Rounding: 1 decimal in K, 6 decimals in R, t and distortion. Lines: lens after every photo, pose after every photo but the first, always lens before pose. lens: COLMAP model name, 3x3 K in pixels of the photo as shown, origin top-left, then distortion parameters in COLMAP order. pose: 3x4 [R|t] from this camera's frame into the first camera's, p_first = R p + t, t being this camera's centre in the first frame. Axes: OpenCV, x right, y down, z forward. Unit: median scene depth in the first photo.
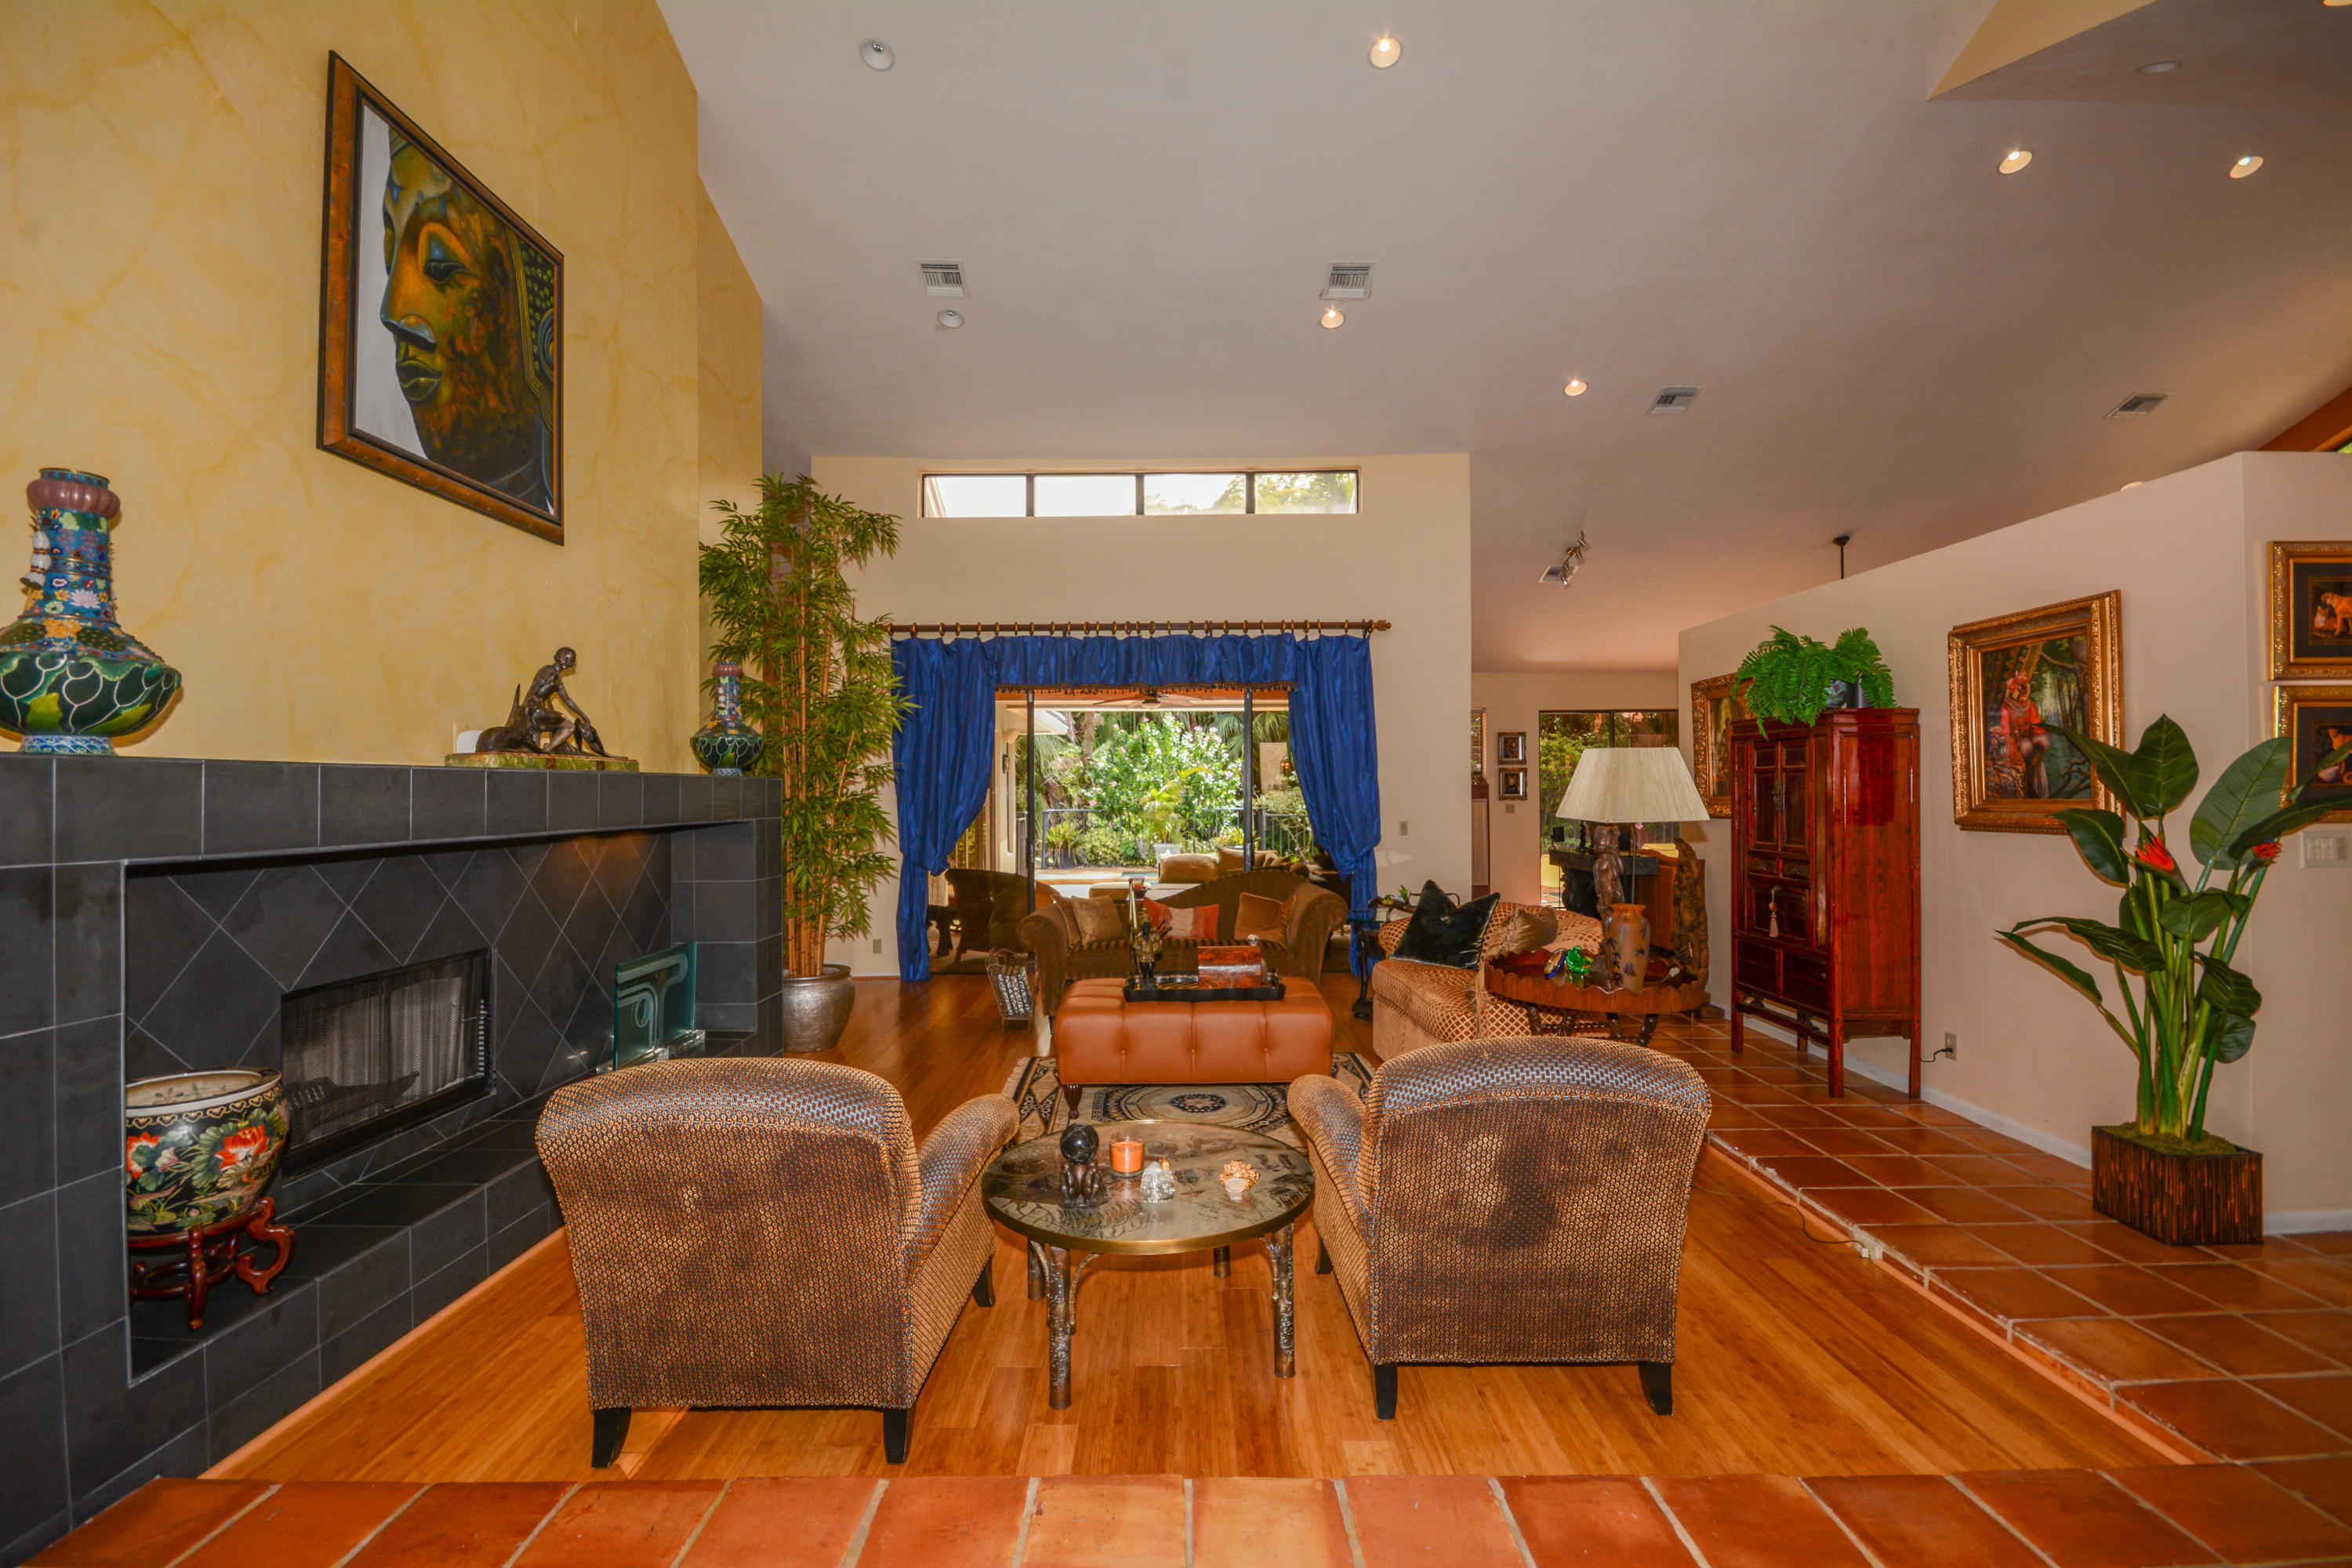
lens RADIAL K [[1044.0, 0, 1154.6], [0, 1044.0, 784.7], [0, 0, 1]] dist [0.015980, -0.013315]
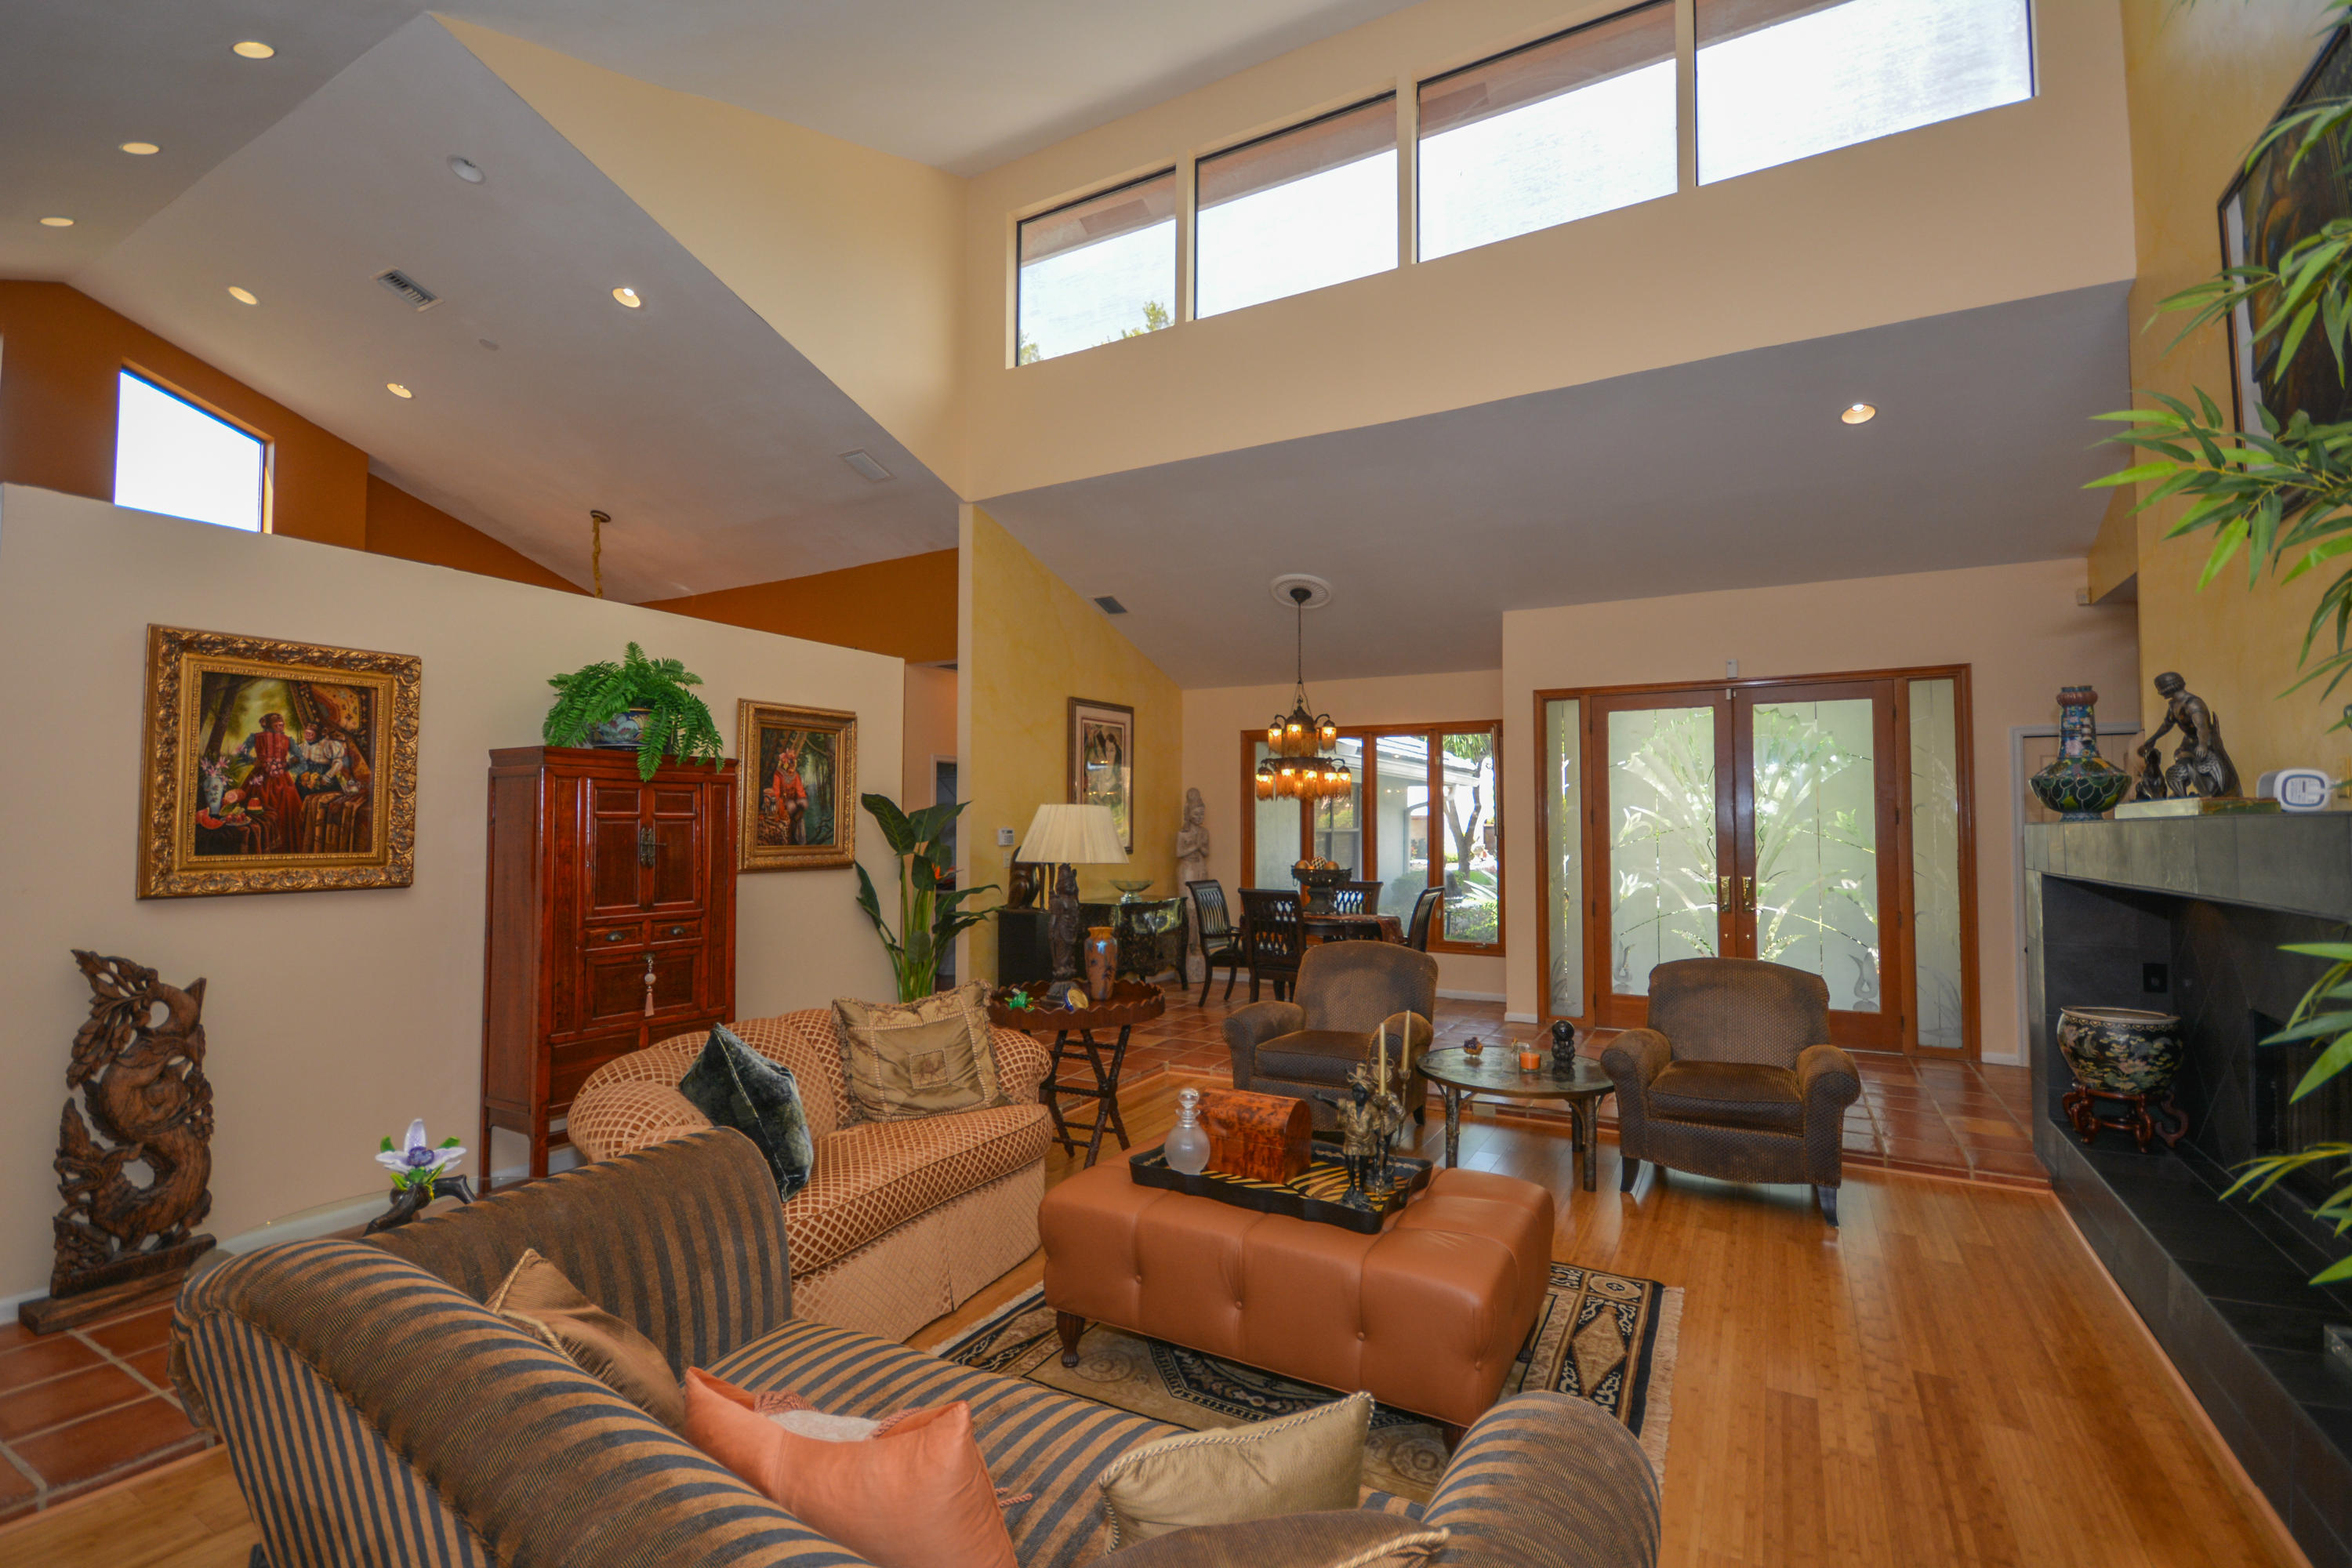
lens RADIAL K [[1044.0, 0, 1174.8], [0, 1044.0, 790.6], [0, 0, 1]] dist [0.015980, -0.013315]
pose [[-0.878175, 0.019902, 0.477925, -0.238932], [-0.002340, 0.998943, -0.045899, 0.003853], [-0.478334, -0.041426, -0.877201, 1.946506]]
